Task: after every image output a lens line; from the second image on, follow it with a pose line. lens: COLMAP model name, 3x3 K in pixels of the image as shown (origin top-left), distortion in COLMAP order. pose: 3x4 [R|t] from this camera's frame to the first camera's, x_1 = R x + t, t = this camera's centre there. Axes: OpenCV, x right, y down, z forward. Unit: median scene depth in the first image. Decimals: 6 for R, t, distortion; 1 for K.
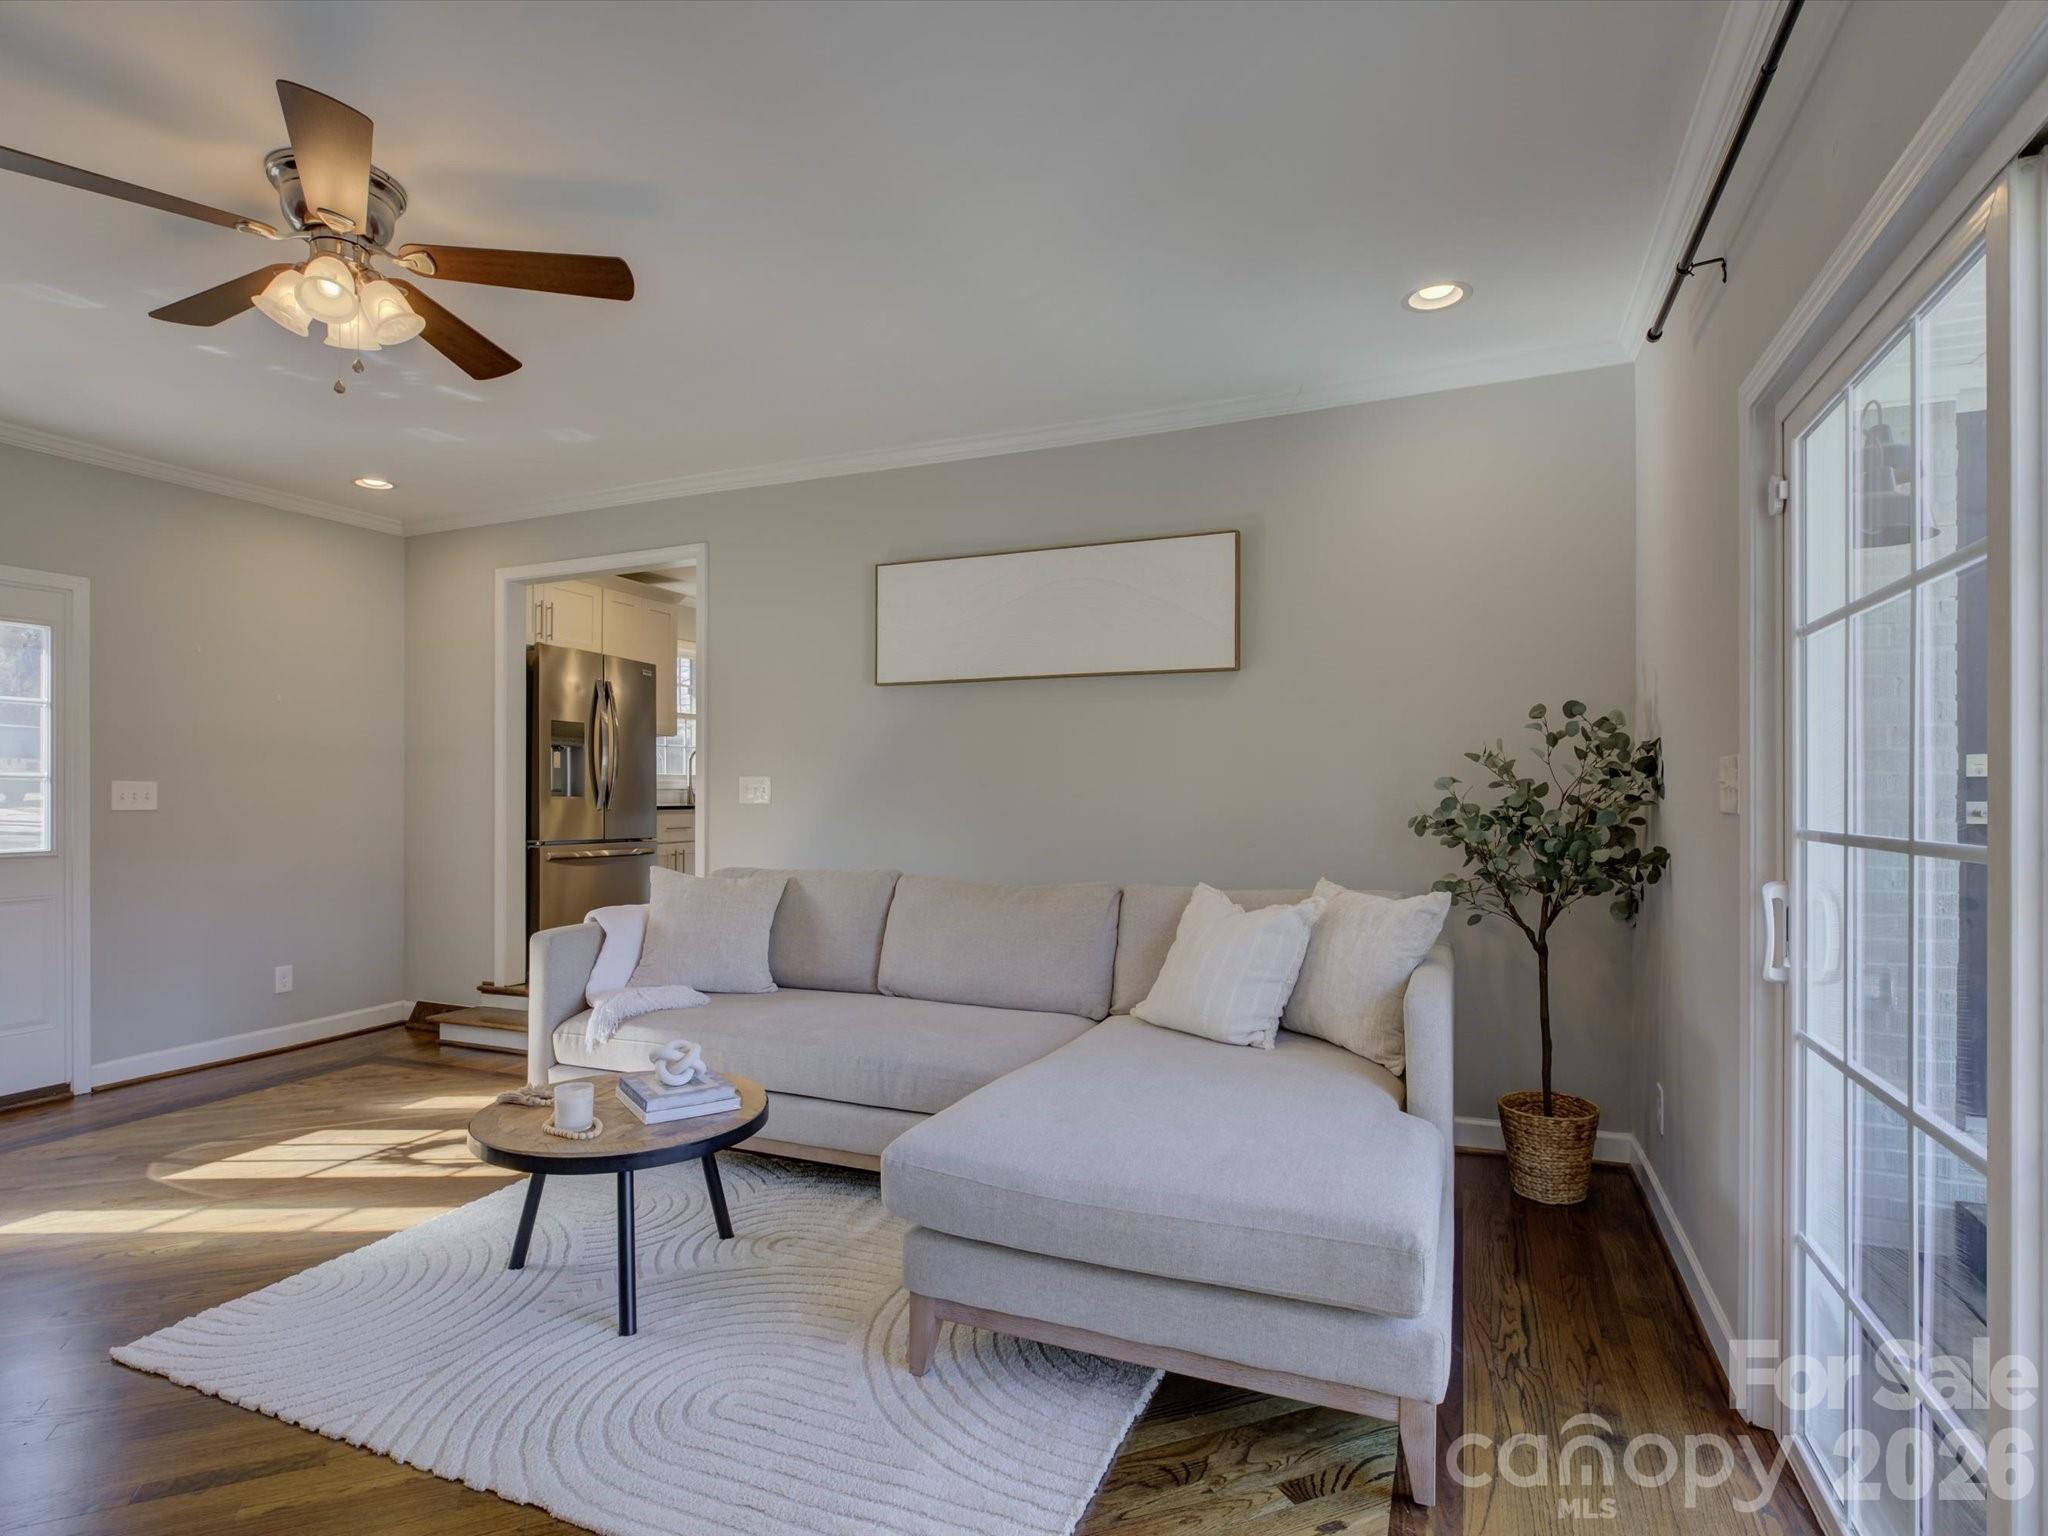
lens RADIAL K [[1048.5, 0, 1011.1], [0, 1048.5, 785.1], [0, 0, 1]] dist [-0.004037, -0.000397]
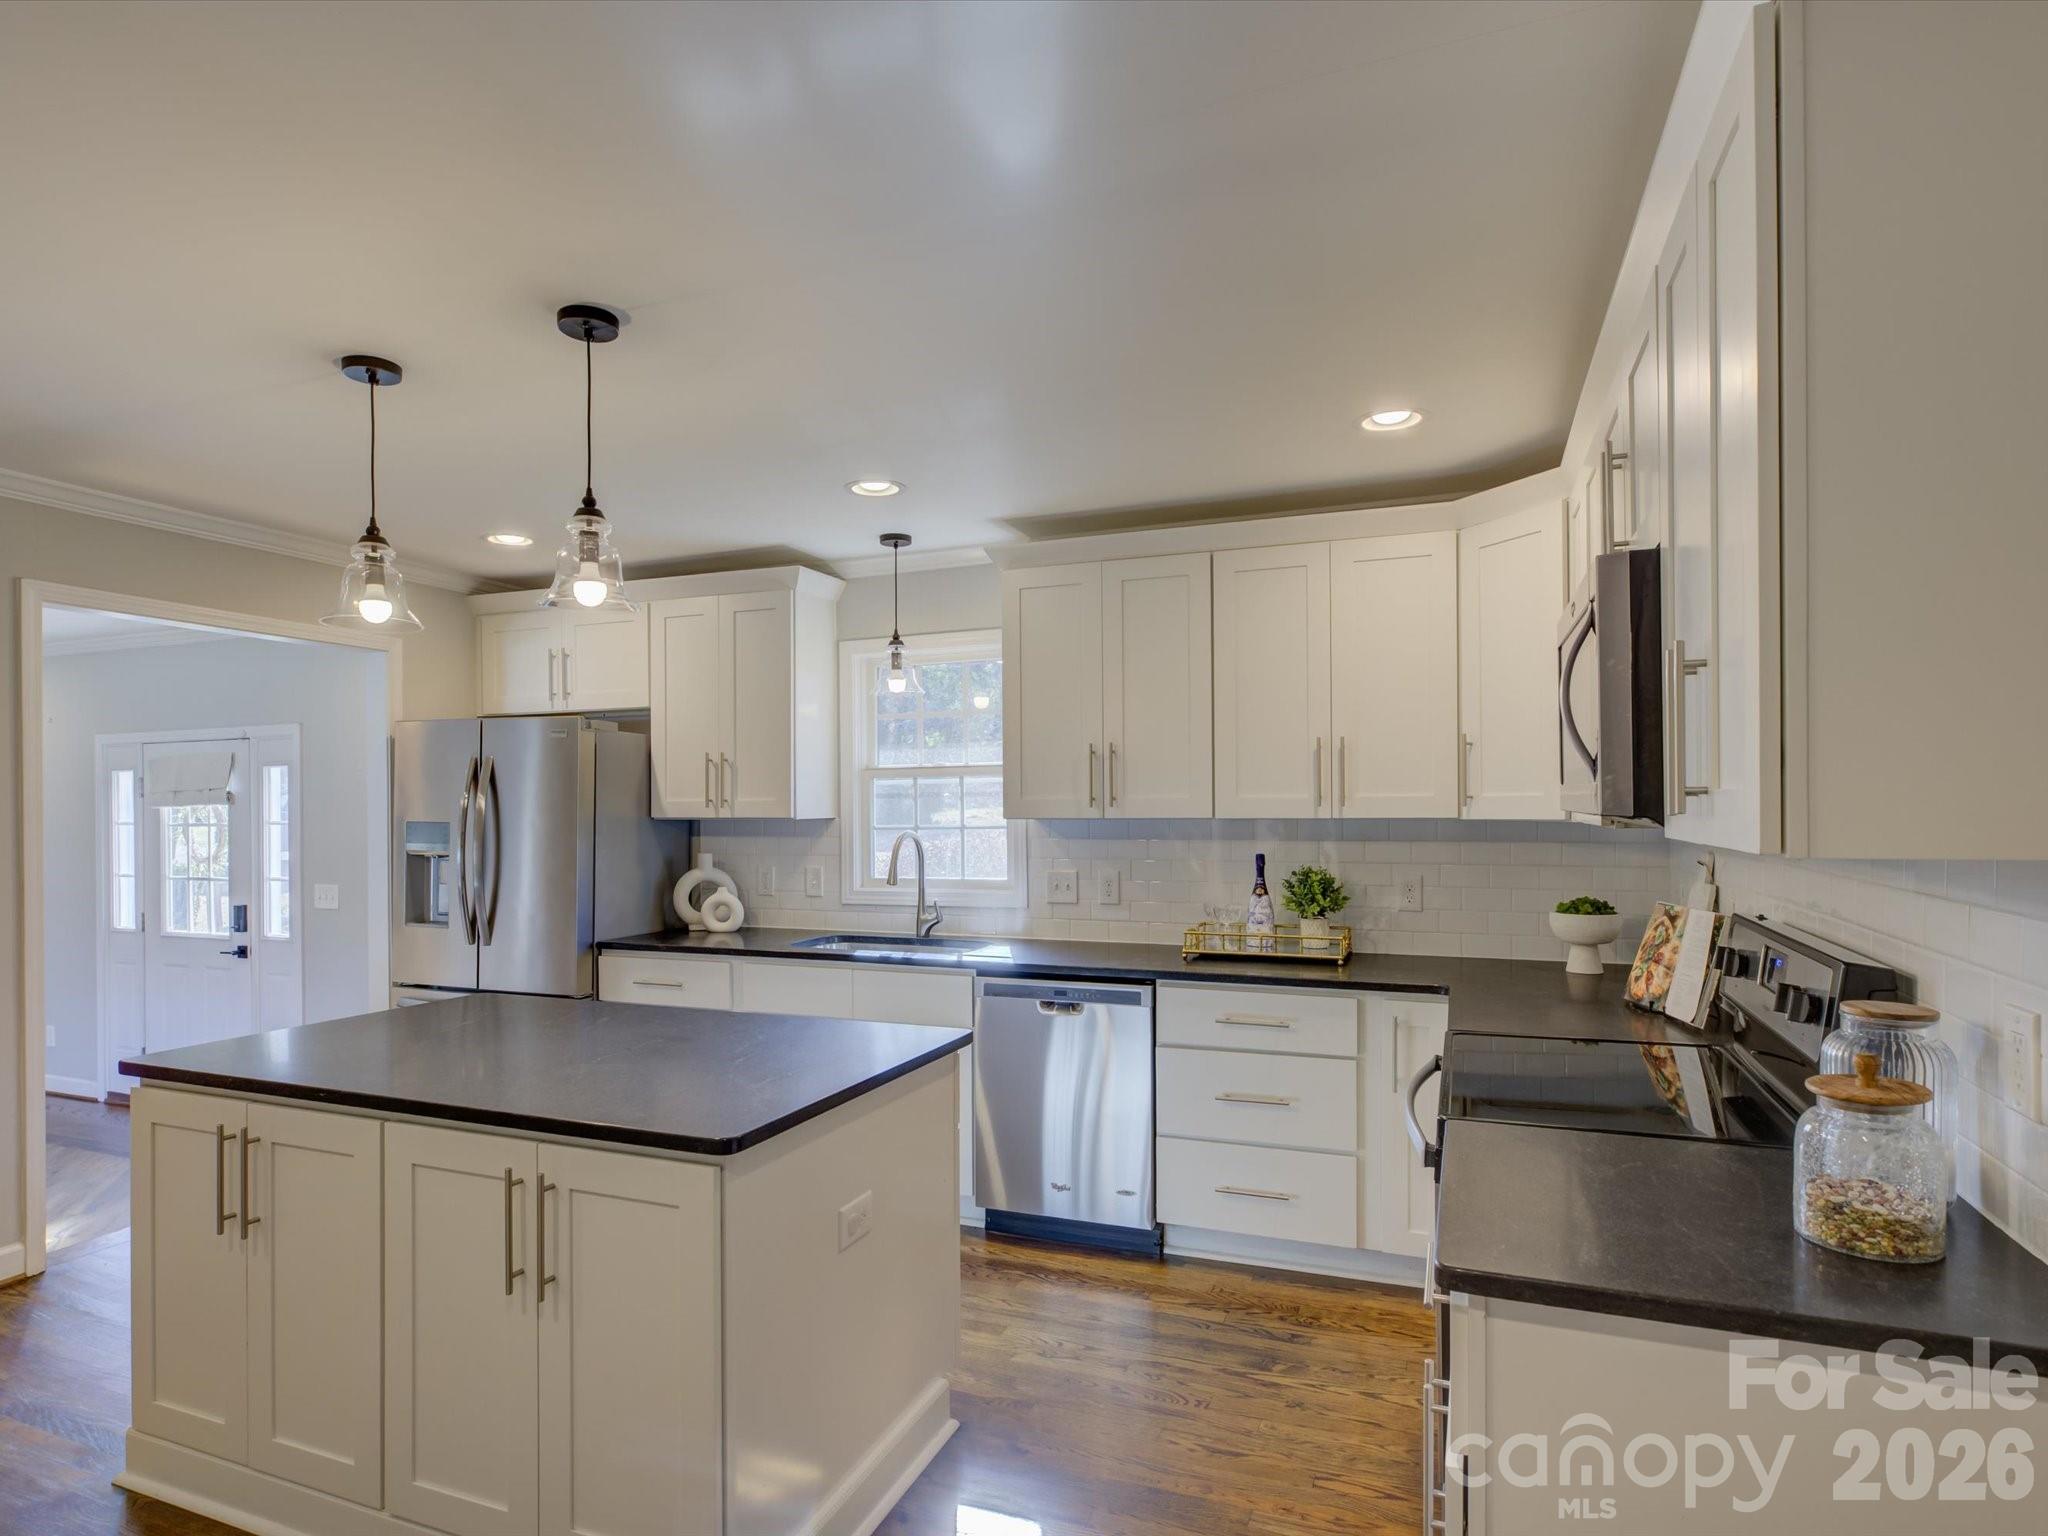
lens RADIAL K [[1125.3, 0, 1012.4], [0, 1125.3, 802.4], [0, 0, 1]] dist [-0.001495, -0.000815]
pose [[0.019419, -0.005687, -0.999795, 0.483013], [0.017547, 0.999832, -0.005347, -0.079297], [0.999657, -0.017440, 0.019516, 1.800664]]
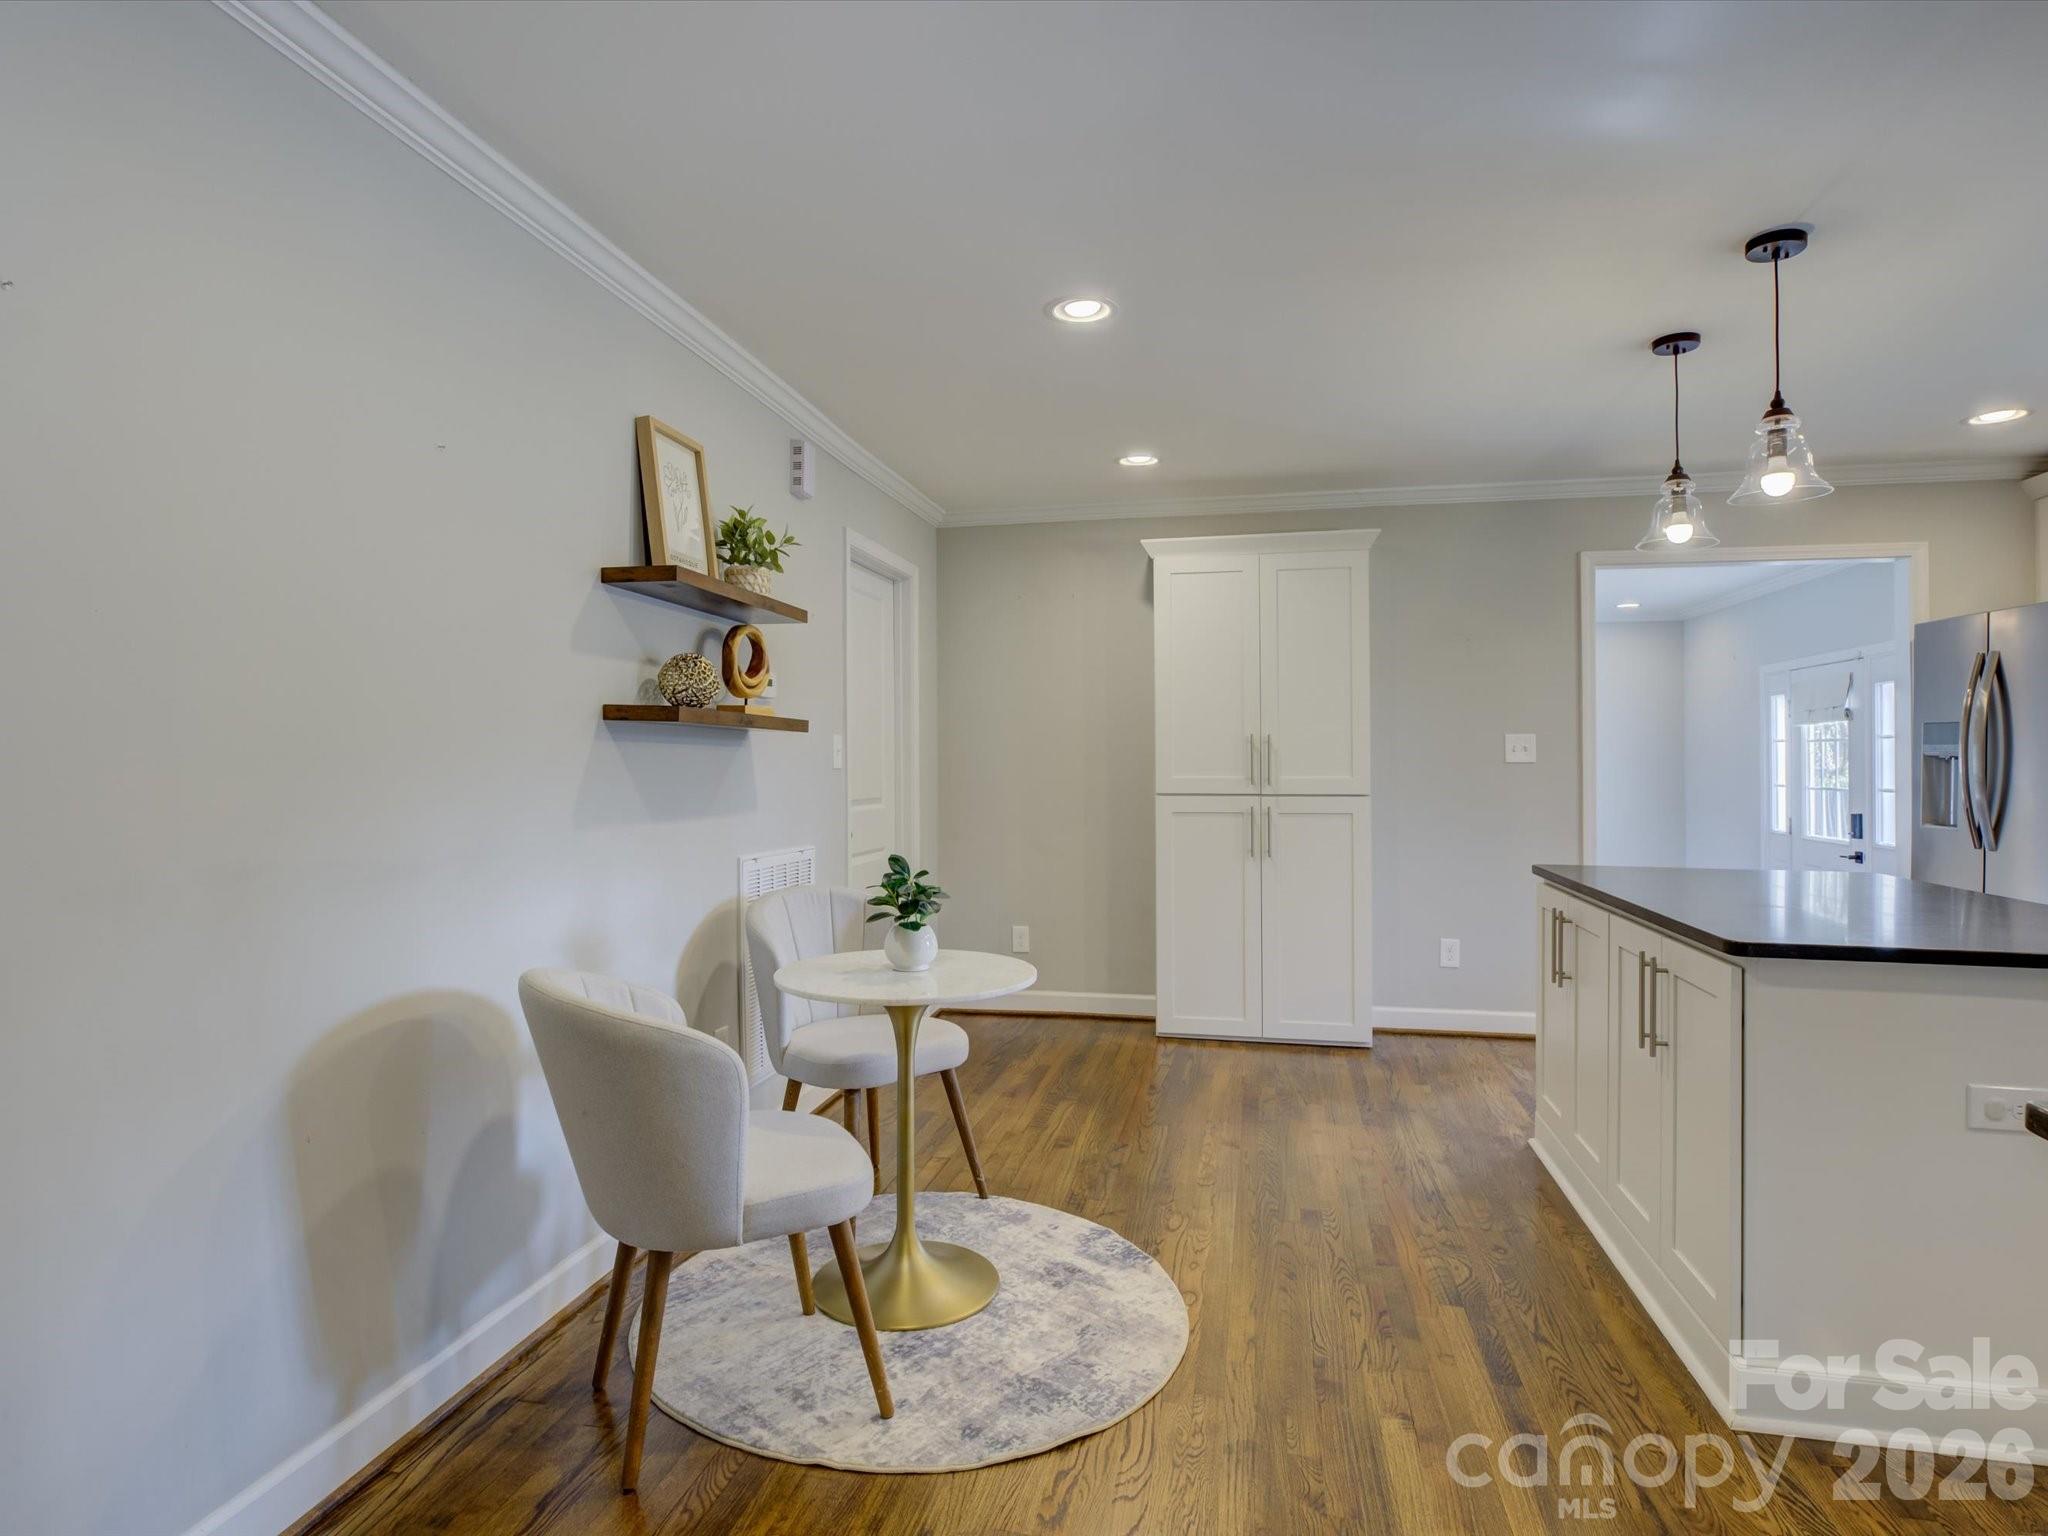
lens RADIAL K [[1131.2, 0, 1024.0], [0, 1131.2, 768.0], [0, 0, 1]] dist [-0.003474, -0.000416]
pose [[-0.978187, 0.002156, -0.207714, 0.465776], [0.003146, 0.999985, -0.004435, -0.034546], [0.207701, -0.004992, -0.978180, 2.102699]]
